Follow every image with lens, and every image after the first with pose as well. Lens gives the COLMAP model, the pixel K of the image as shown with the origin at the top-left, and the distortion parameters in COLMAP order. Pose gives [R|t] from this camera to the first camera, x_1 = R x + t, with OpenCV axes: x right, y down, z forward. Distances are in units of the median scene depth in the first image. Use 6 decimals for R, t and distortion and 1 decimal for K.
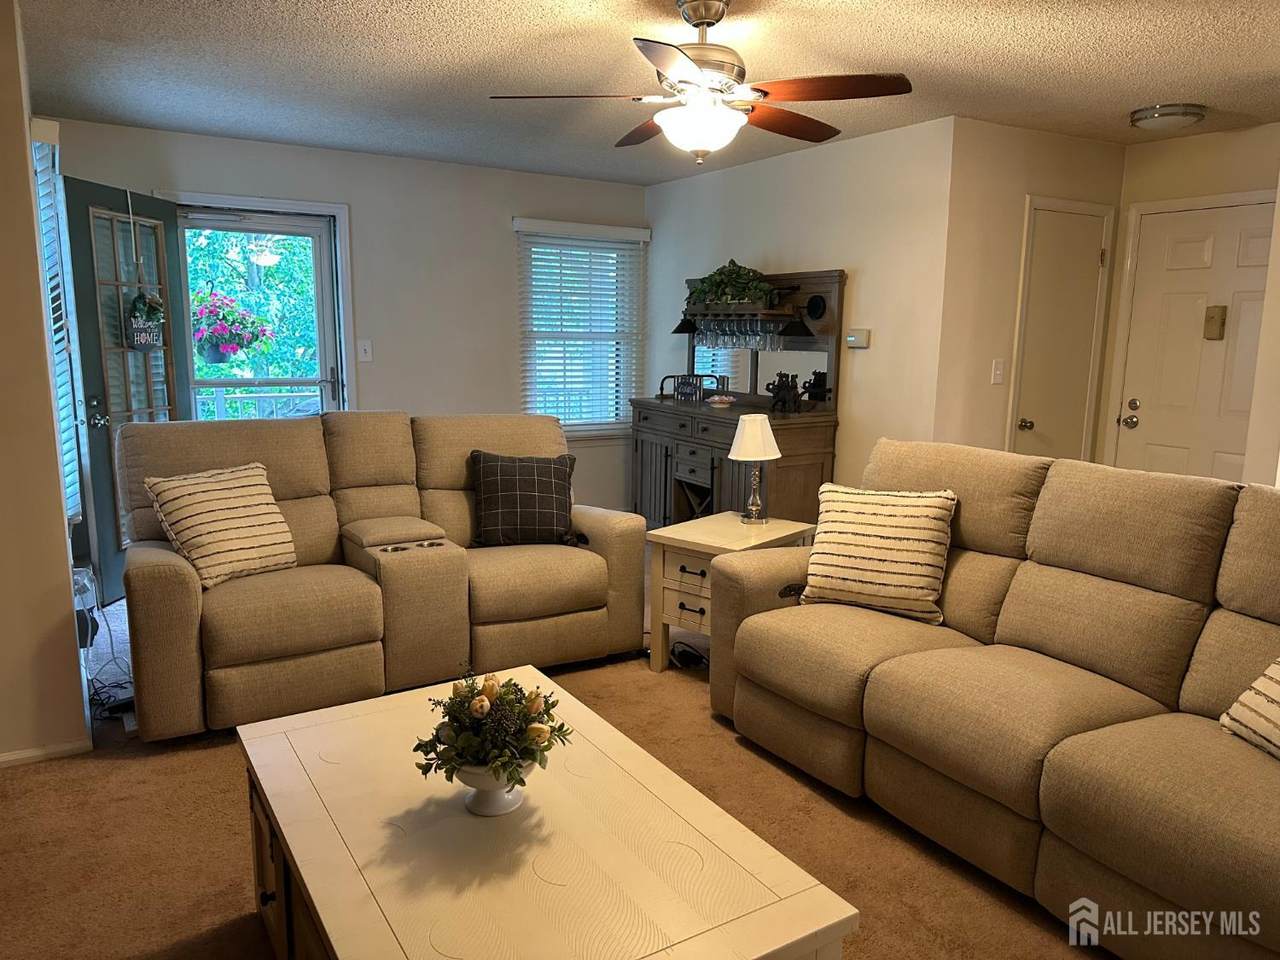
lens RADIAL K [[907.8, 0, 661.8], [0, 907.8, 491.9], [0, 0, 1]] dist [0.089324, -0.089531]
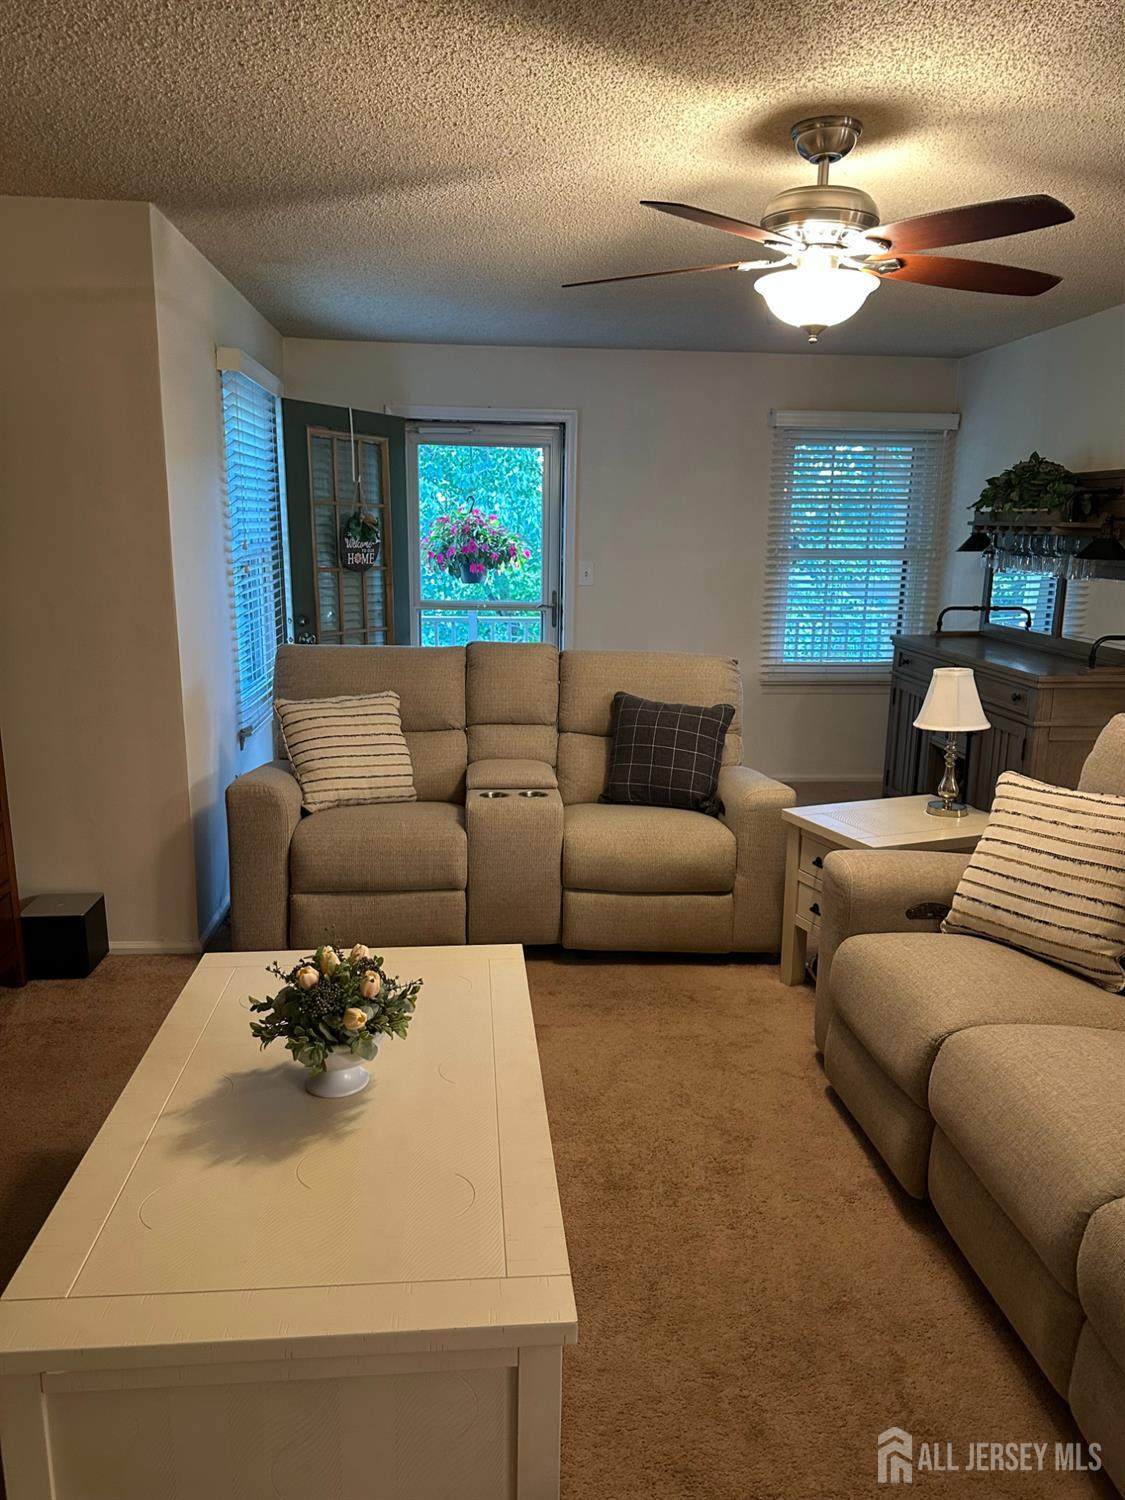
lens RADIAL K [[1063.8, 0, 532.9], [0, 1063.8, 771.2], [0, 0, 1]] dist [0.089324, -0.089531]
pose [[0.887926, 0.101573, -0.448632, 0.214379], [-0.084655, 0.994740, 0.057667, -0.025589], [0.452130, -0.013225, 0.891854, 0.062308]]
